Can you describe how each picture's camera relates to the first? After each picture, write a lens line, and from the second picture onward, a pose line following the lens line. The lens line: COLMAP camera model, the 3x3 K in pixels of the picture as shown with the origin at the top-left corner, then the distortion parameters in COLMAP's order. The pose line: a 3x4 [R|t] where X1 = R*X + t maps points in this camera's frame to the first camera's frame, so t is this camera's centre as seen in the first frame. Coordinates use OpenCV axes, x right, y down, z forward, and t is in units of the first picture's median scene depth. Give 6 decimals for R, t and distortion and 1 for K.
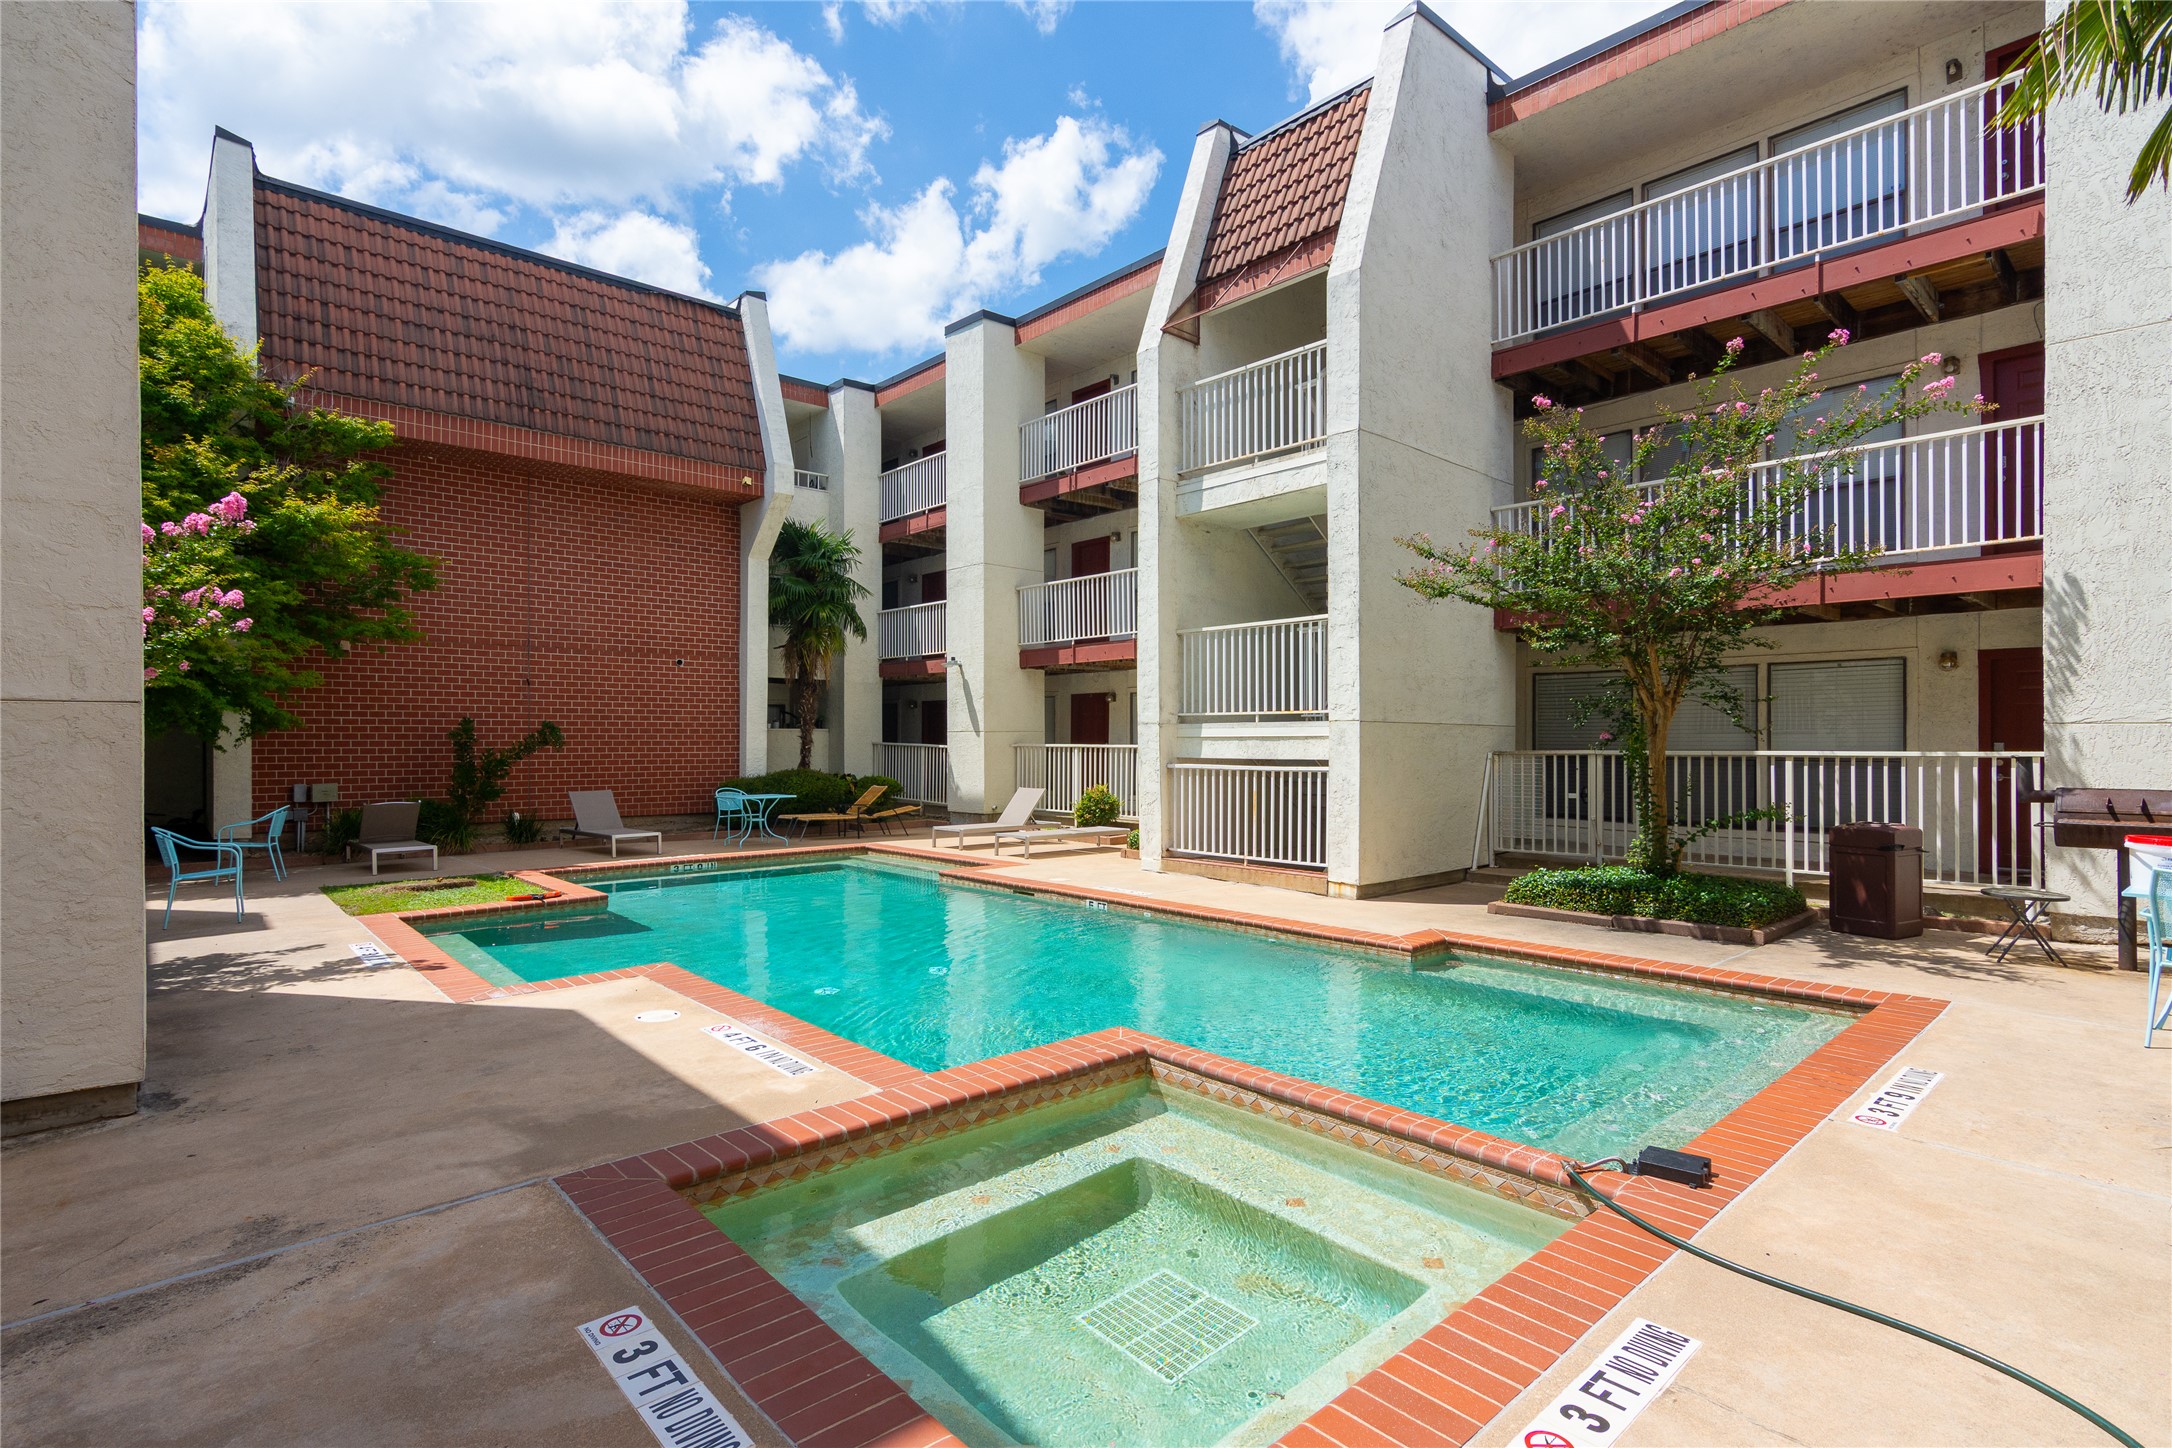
lens RADIAL K [[1042.1, 0, 1086.0], [0, 1042.1, 724.0], [0, 0, 1]] dist [-0.059488, 0.000149]
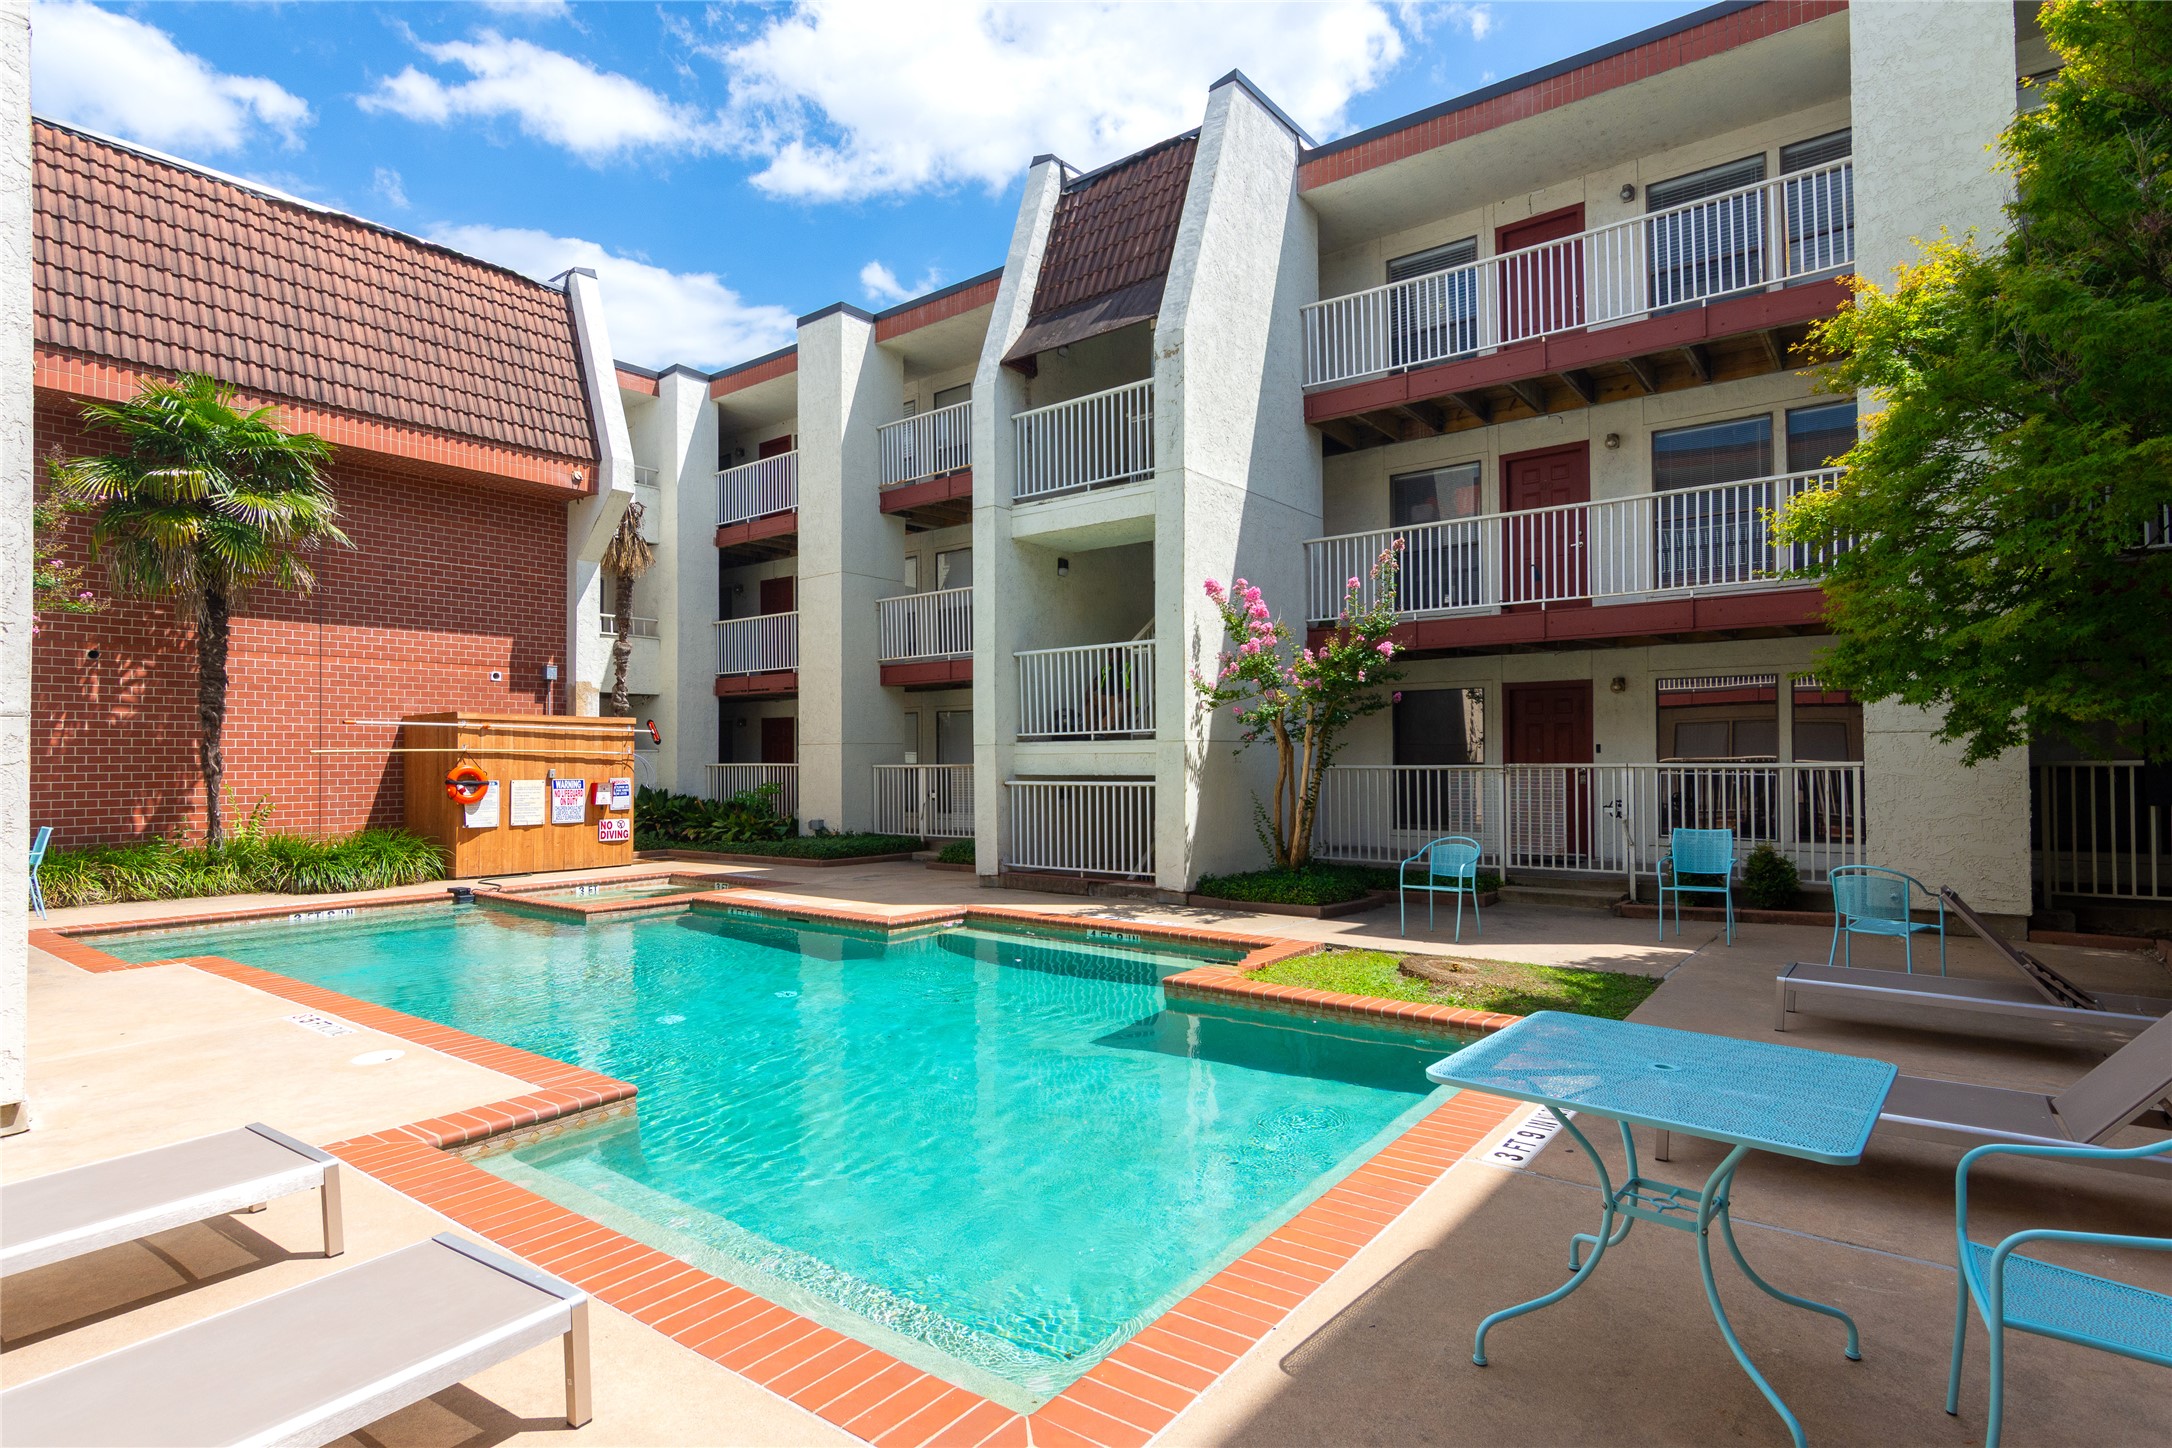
lens RADIAL K [[948.6, 0, 1086.0], [0, 948.6, 724.0], [0, 0, 1]] dist [-0.000271, -0.014169]
pose [[0.967430, 0.001819, 0.253133, -0.081984], [0.004032, 0.999737, -0.022591, 0.002573], [-0.253107, 0.022876, 0.967168, 0.093670]]
